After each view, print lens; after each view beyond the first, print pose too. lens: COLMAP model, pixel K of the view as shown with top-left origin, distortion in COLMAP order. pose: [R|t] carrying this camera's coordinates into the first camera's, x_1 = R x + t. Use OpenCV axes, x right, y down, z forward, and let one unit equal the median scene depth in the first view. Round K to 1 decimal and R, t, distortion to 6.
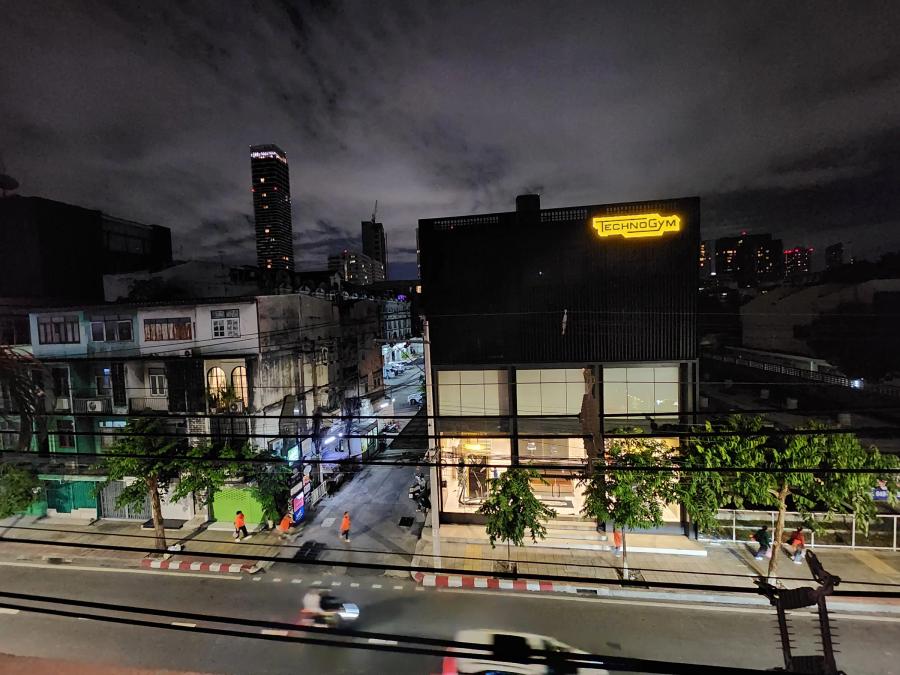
lens RADIAL K [[368.9, 0, 445.9], [0, 368.9, 333.4], [0, 0, 1]] dist [0.000006, 0.000234]
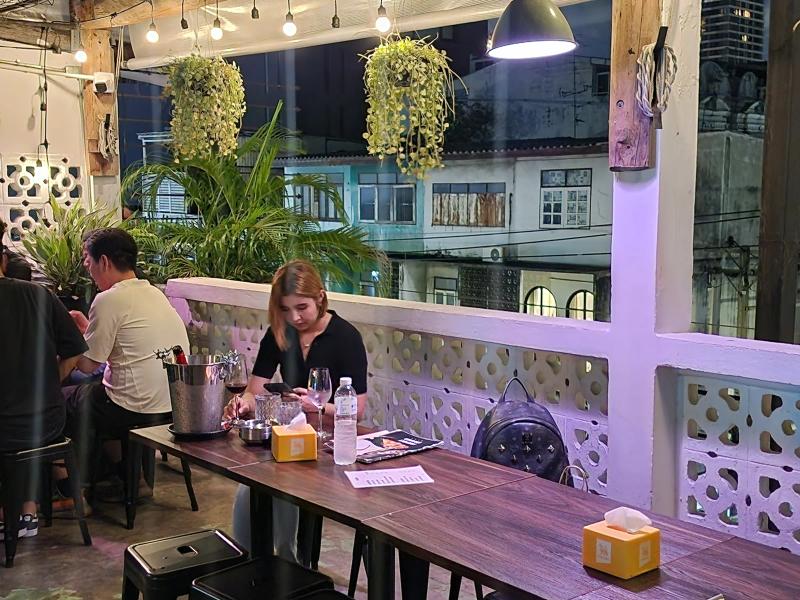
lens RADIAL K [[1025.4, 0, 403.5], [0, 1025.4, 305.2], [0, 0, 1]] dist [0.088957, 0.000000]
pose [[0.757281, 0.109919, -0.643773, 0.115097], [-0.059740, 0.993261, 0.099318, -0.009147], [0.650351, -0.036753, 0.758744, -0.149403]]
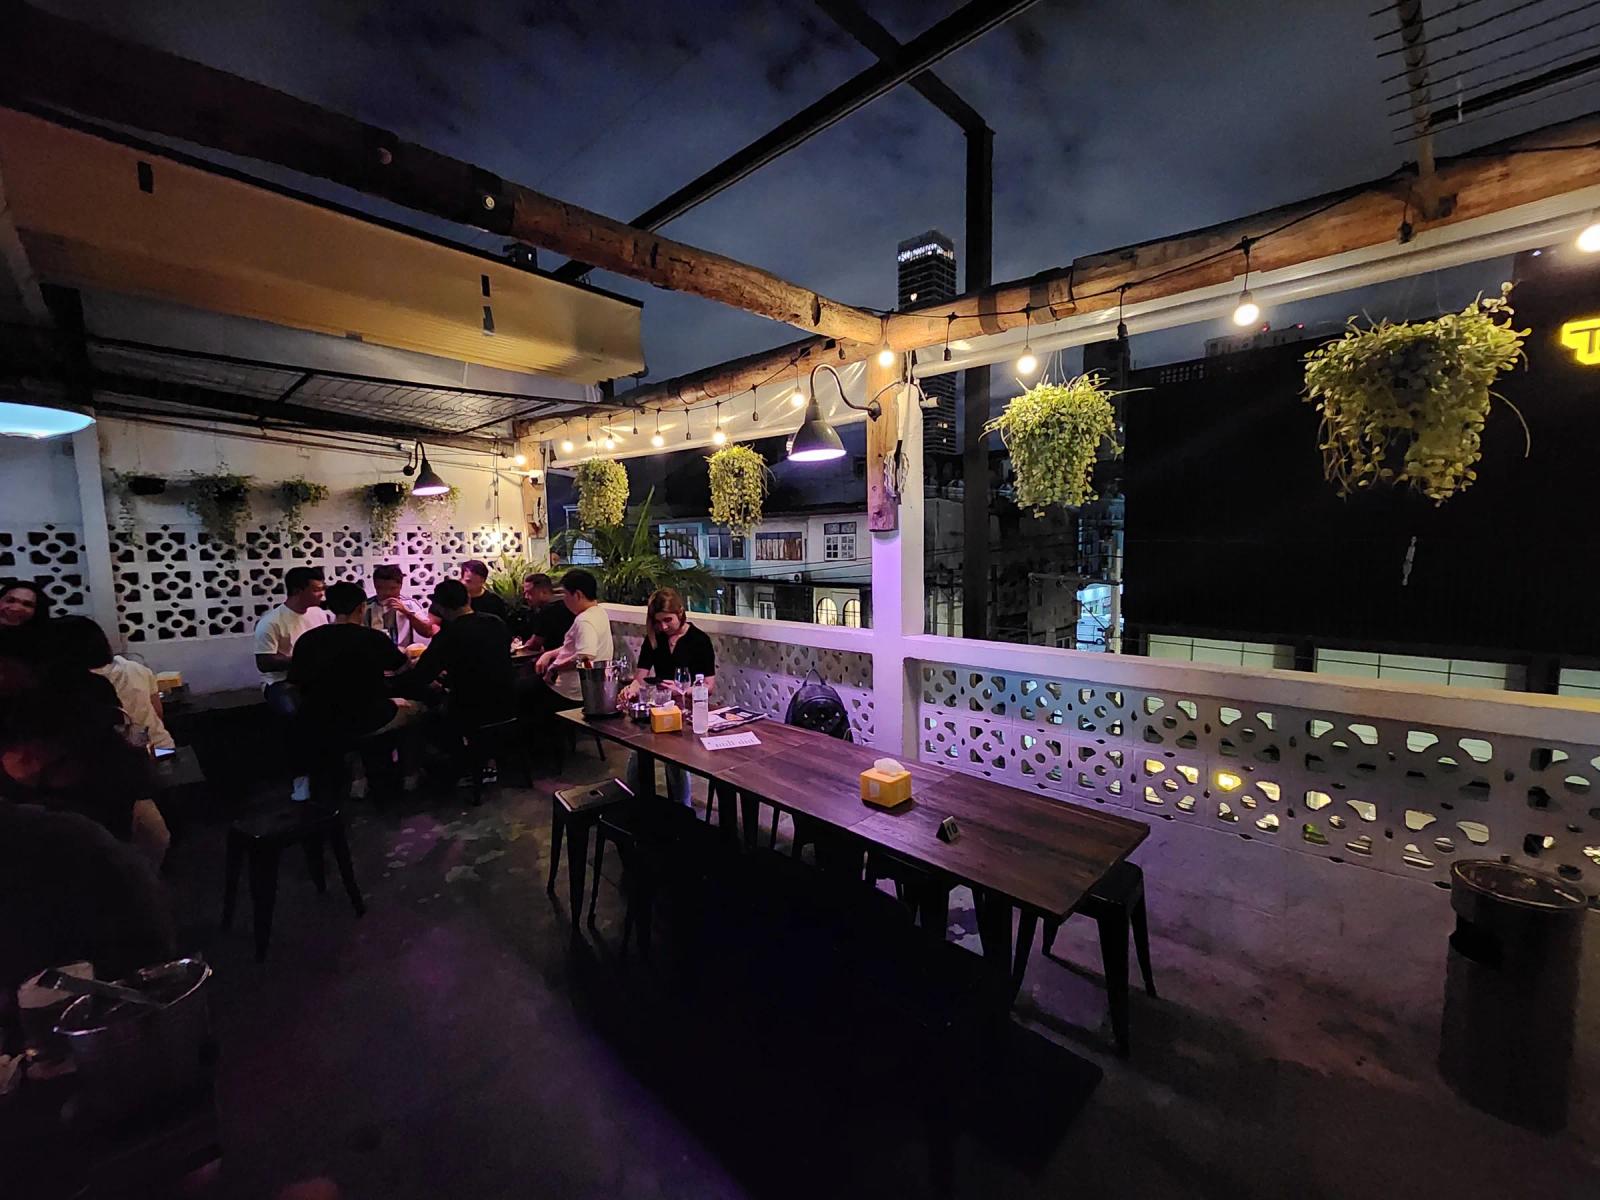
lens RADIAL K [[655.9, 0, 789.7], [0, 655.9, 595.3], [0, 0, 1]] dist [0.000006, 0.000234]
pose [[0.807399, 0.074526, -0.585280, 0.110677], [-0.038116, 0.996507, 0.074308, -0.012272], [0.588773, -0.037688, 0.807419, -0.143684]]
